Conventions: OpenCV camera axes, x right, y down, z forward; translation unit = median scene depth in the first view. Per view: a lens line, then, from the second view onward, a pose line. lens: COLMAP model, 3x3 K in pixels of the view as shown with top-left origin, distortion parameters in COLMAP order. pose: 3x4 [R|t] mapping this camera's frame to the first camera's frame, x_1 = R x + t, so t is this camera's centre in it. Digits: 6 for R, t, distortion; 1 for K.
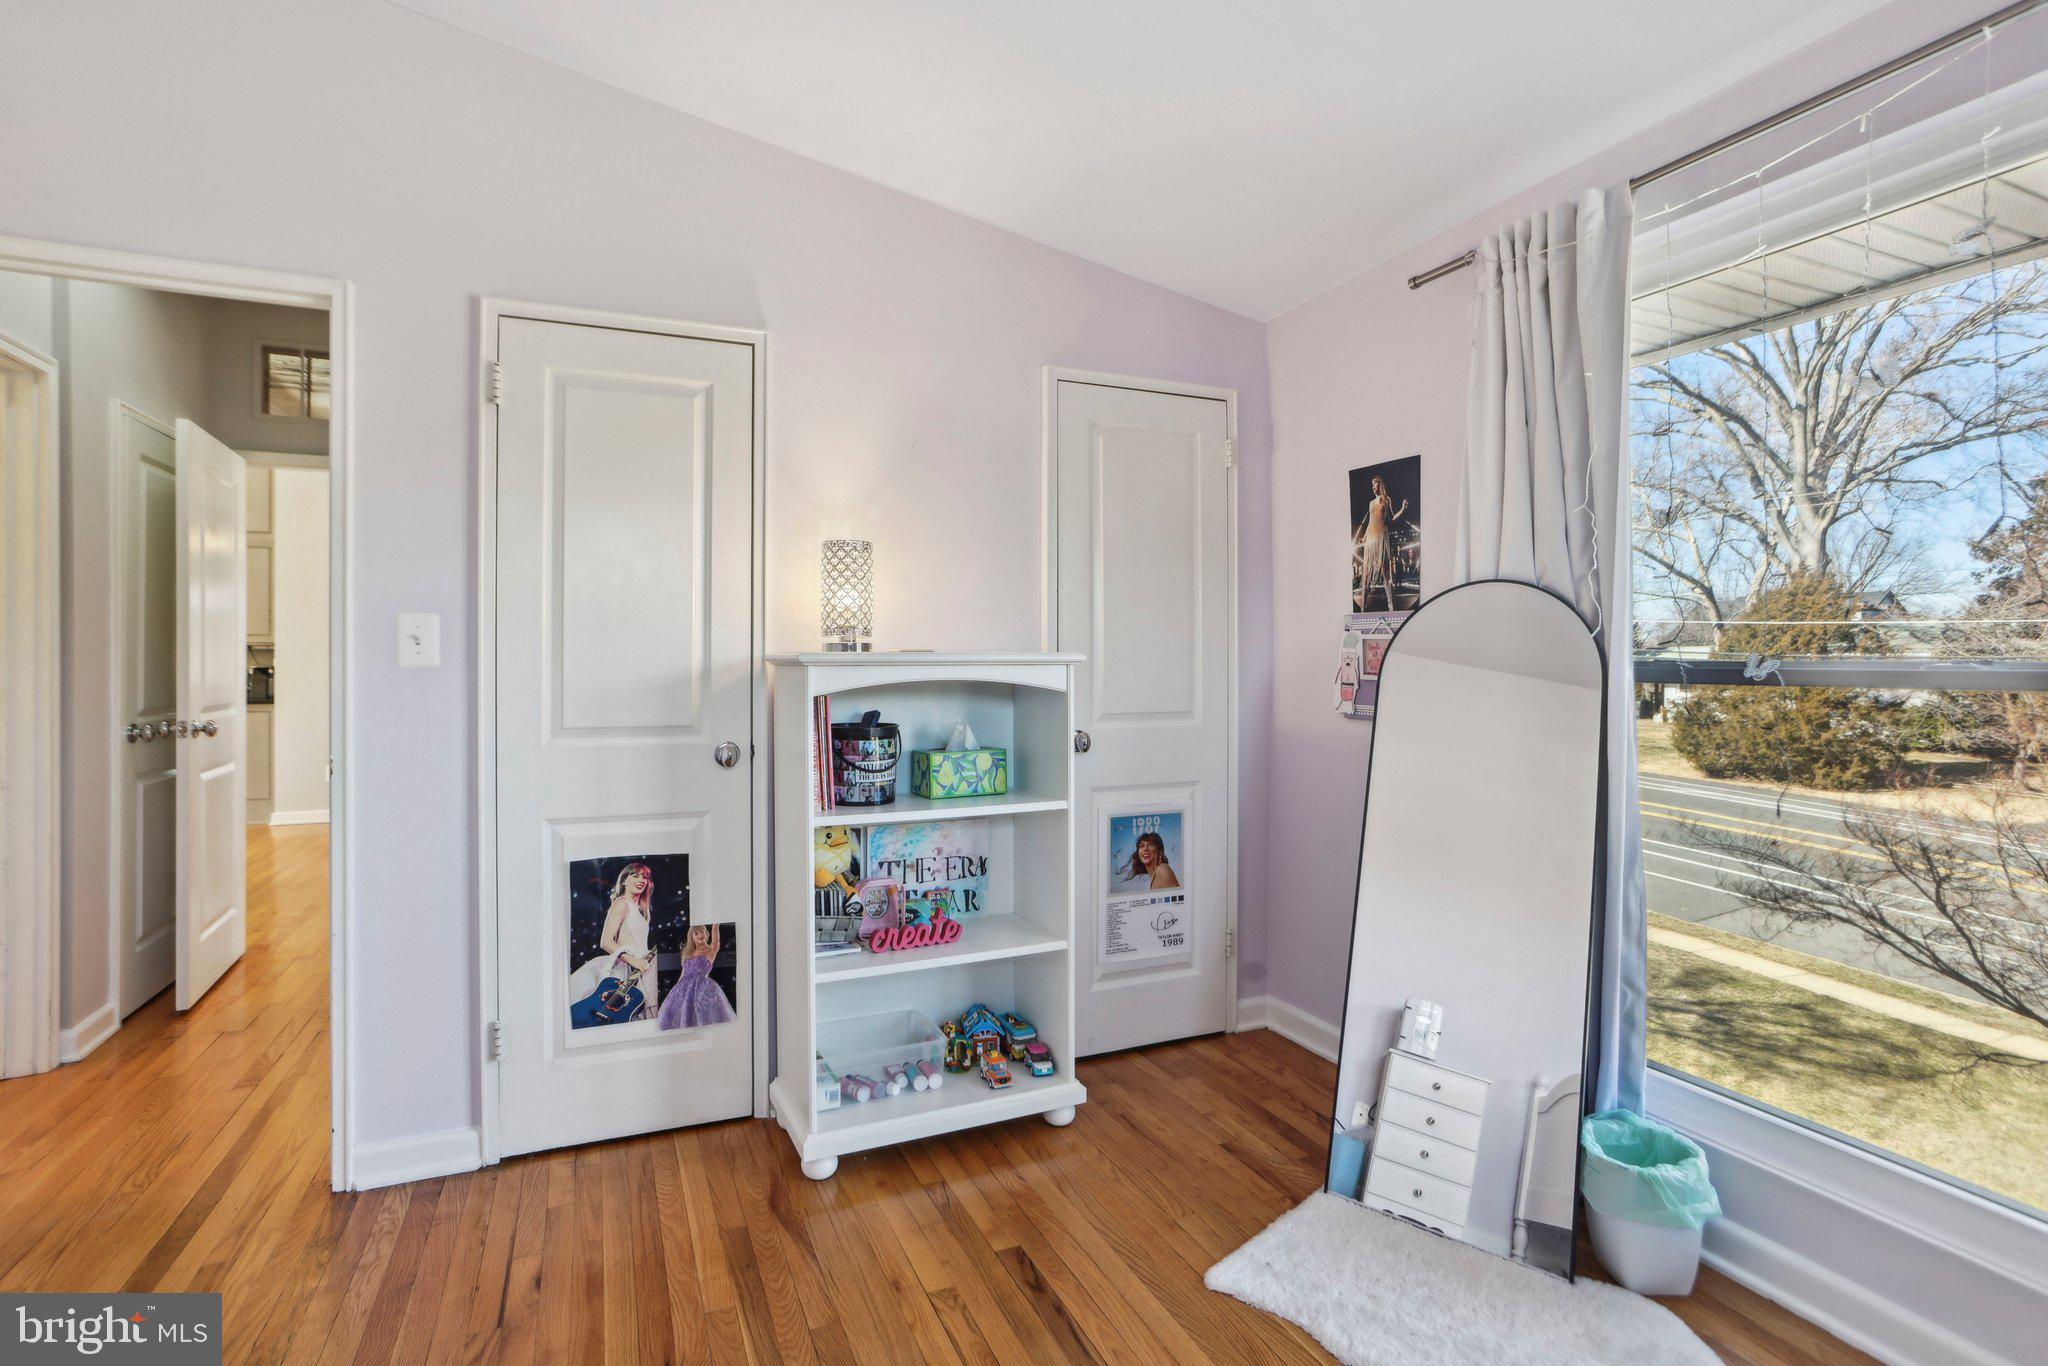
lens RADIAL K [[986.4, 0, 1028.5], [0, 986.4, 677.8], [0, 0, 1]] dist [-0.026771, -0.000110]
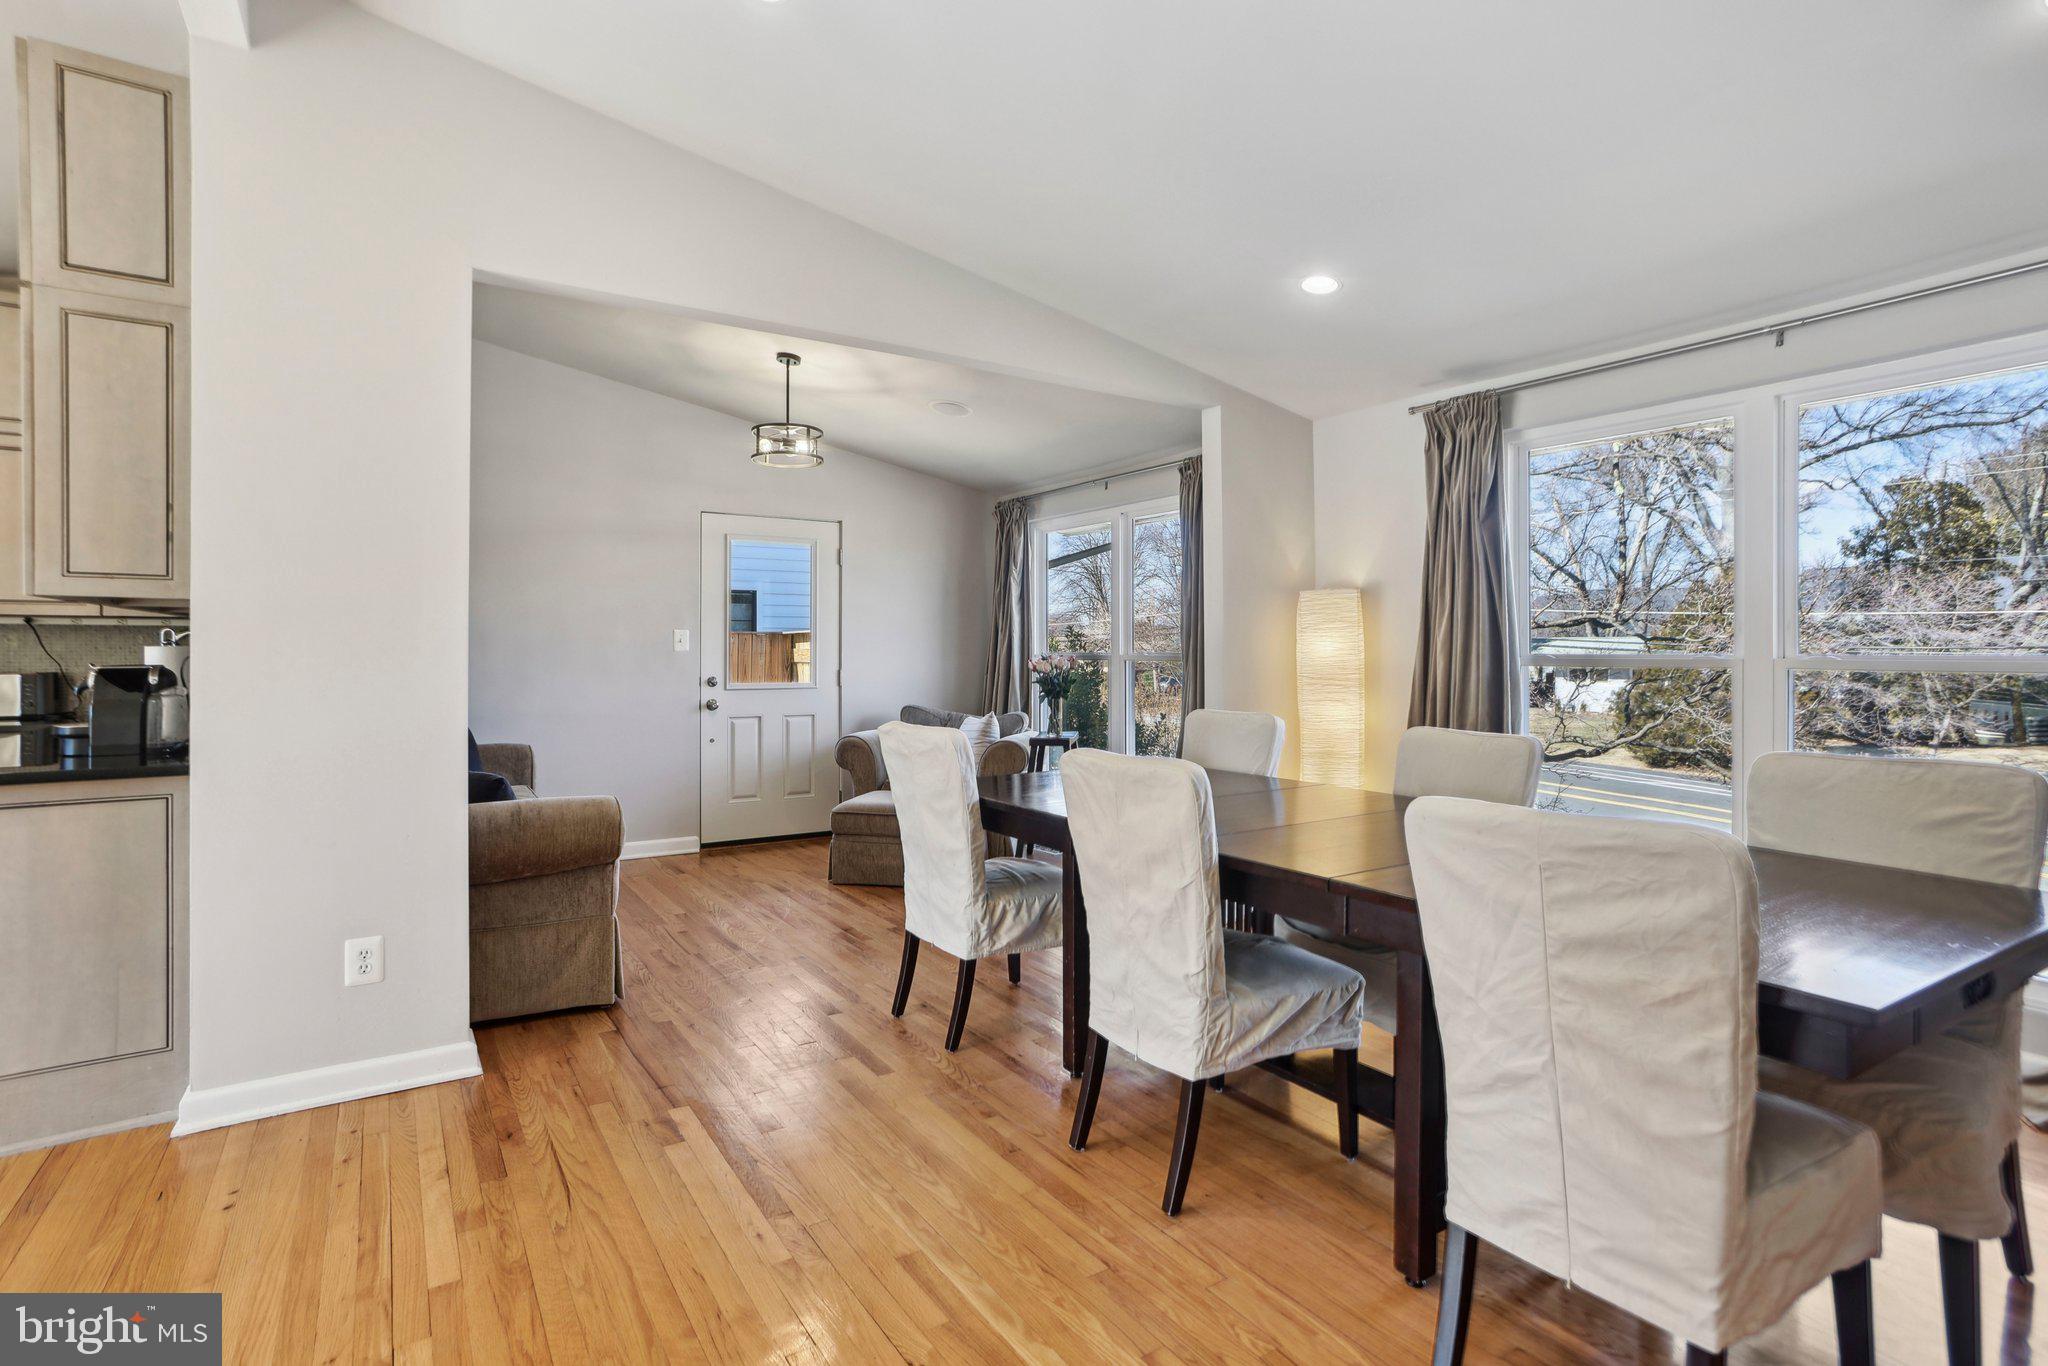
lens RADIAL K [[980.9, 0, 1023.2], [0, 980.9, 665.2], [0, 0, 1]] dist [-0.027264, 0.001083]
pose [[0.984444, 0.001577, 0.175690, -0.116028], [-0.001815, 0.999998, 0.001192, -0.002864], [-0.175688, -0.001492, 0.984445, 0.130415]]
